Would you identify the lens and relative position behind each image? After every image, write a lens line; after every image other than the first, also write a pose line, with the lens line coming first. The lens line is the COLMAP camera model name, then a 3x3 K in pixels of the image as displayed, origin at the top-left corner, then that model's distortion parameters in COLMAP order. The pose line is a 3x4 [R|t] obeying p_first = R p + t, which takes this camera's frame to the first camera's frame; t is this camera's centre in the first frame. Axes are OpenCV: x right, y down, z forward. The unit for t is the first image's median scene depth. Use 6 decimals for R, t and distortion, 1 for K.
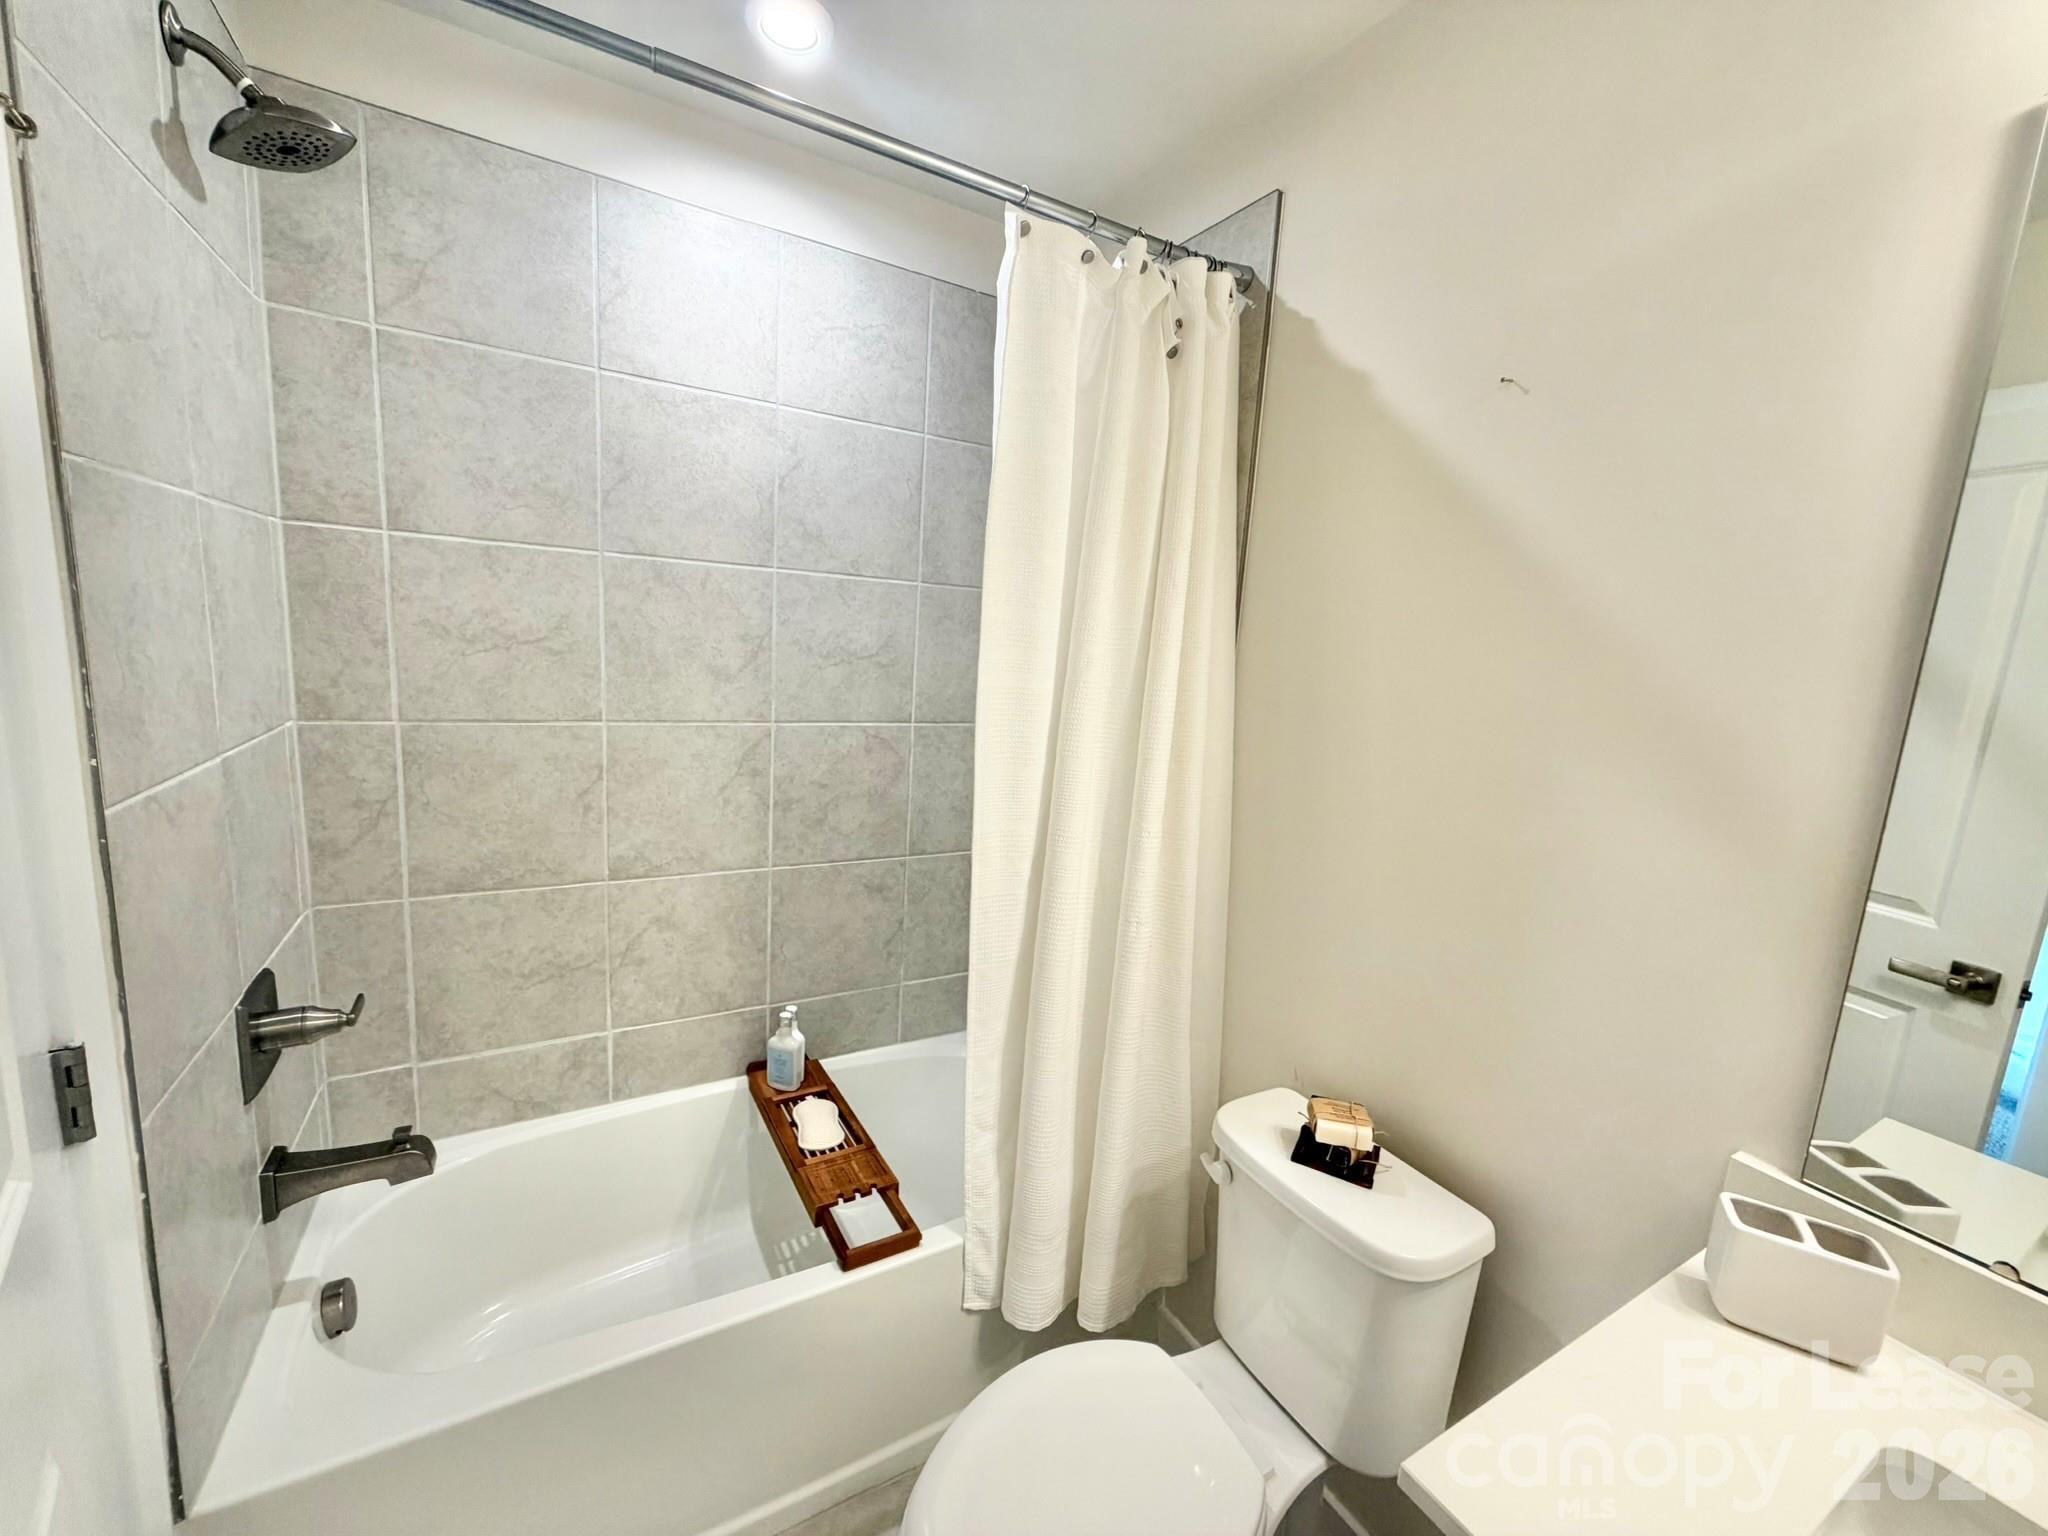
lens RADIAL K [[812.7, 0, 1024.0], [0, 812.7, 768.0], [0, 0, 1]] dist [0.000212, -0.000083]
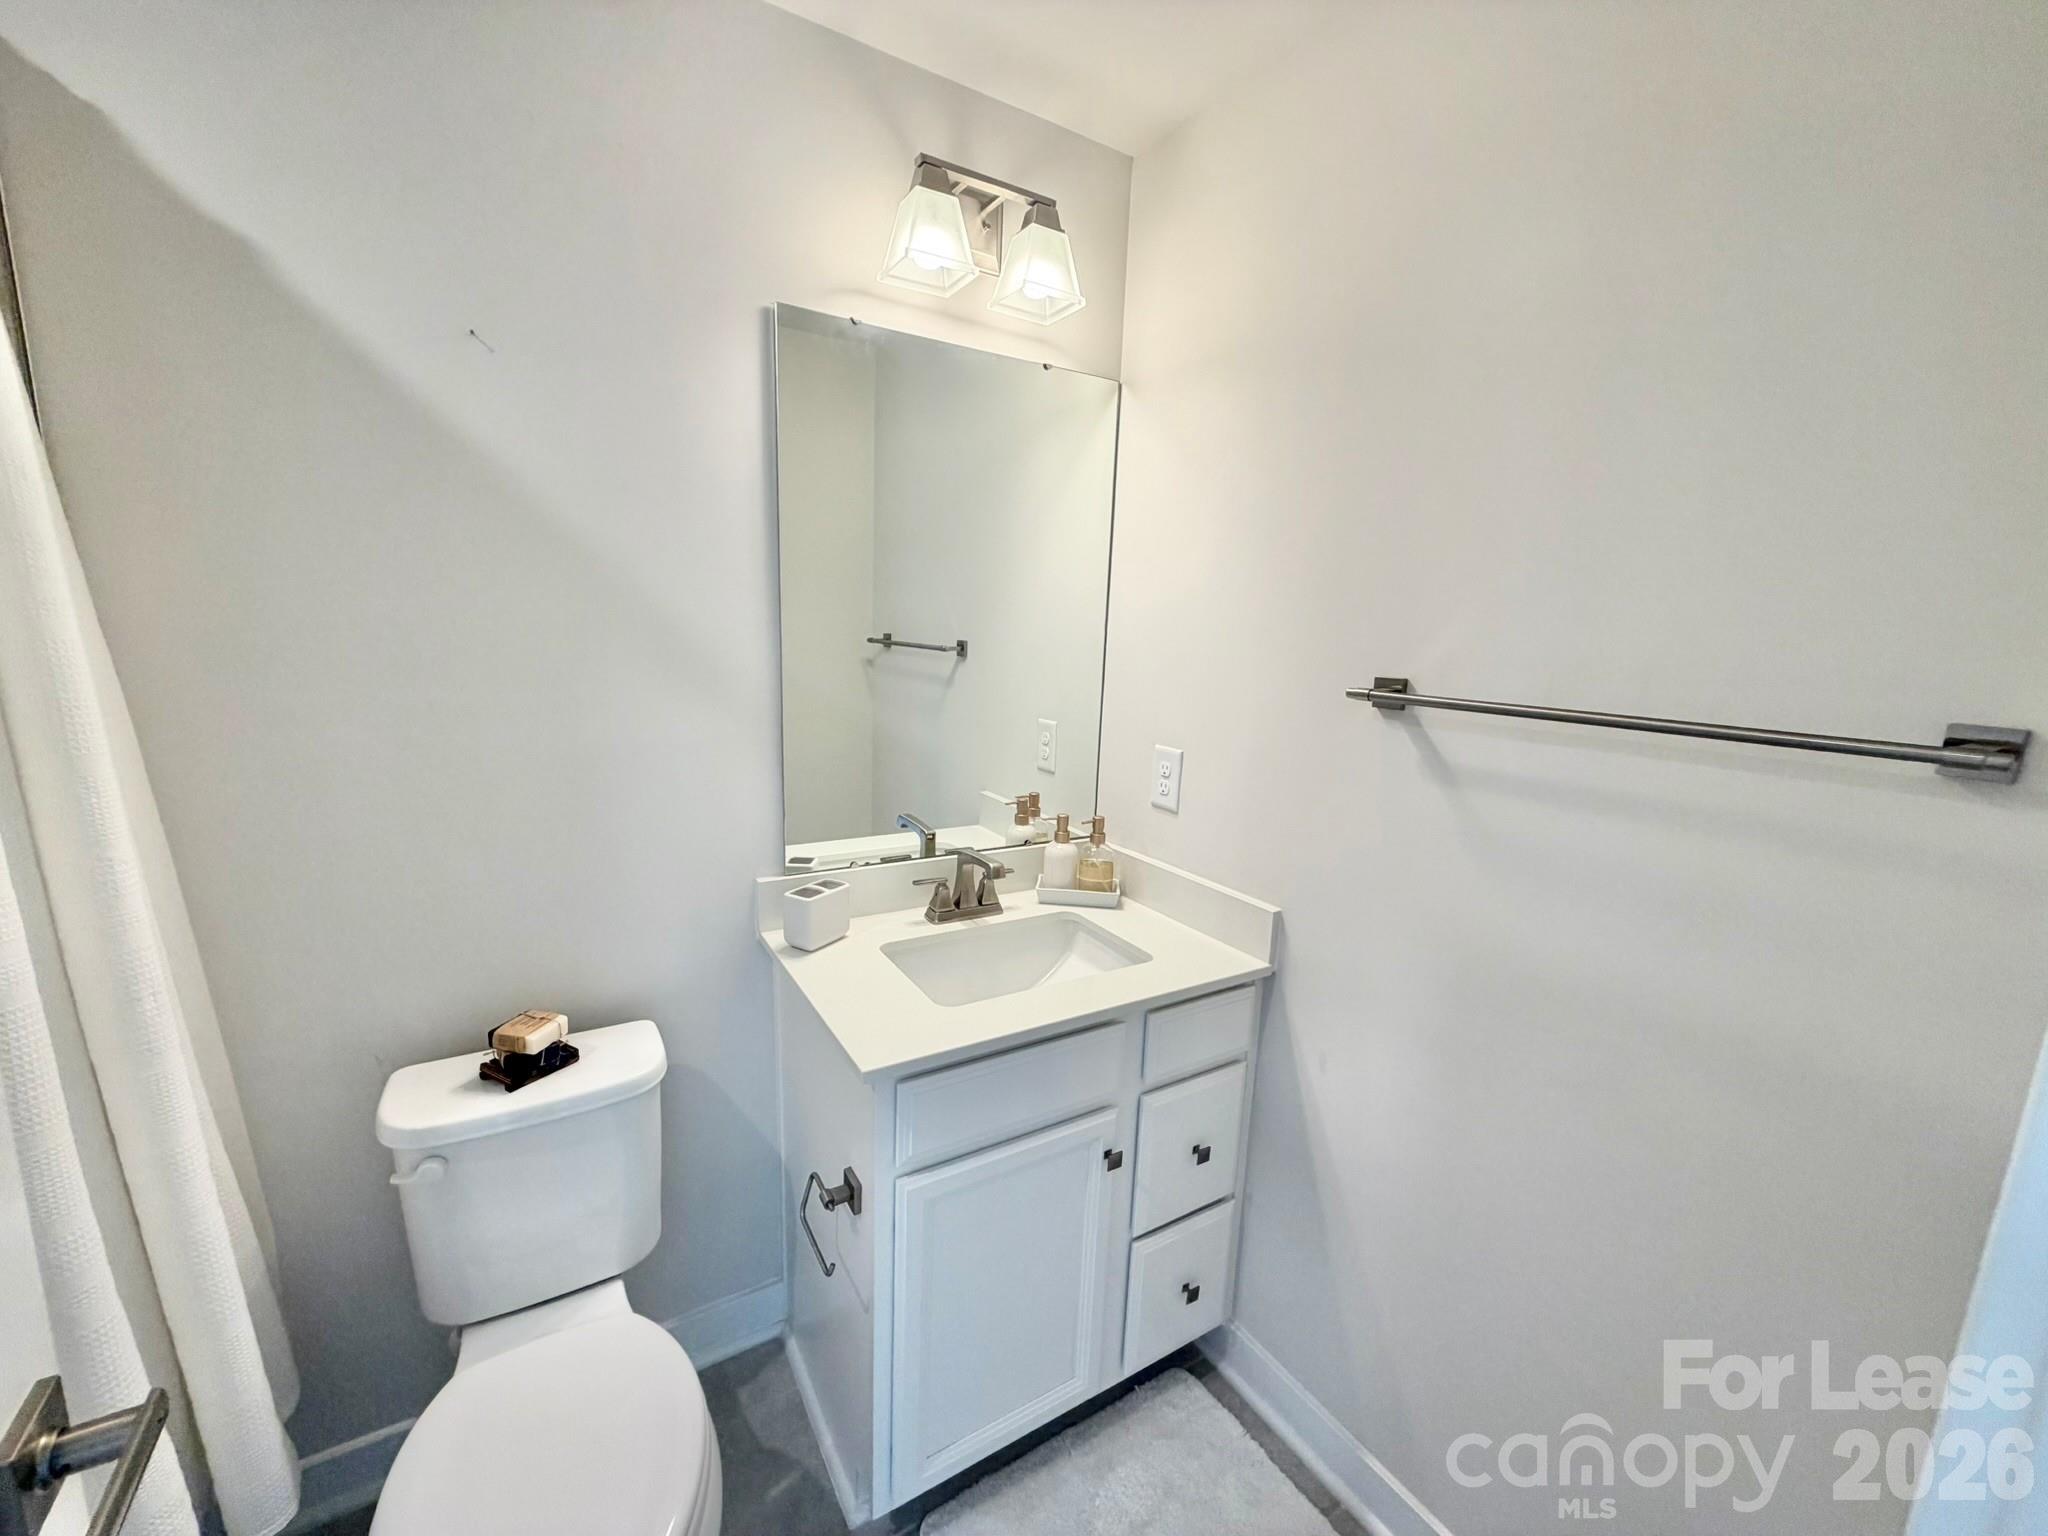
lens RADIAL K [[817.9, 0, 1015.5], [0, 817.9, 773.0], [0, 0, 1]] dist [0.000655, 0.000064]
pose [[-0.016714, -0.247754, 0.968679, -0.610971], [0.117818, 0.961577, 0.247970, -0.091257], [-0.992894, 0.118273, 0.013118, 0.317117]]
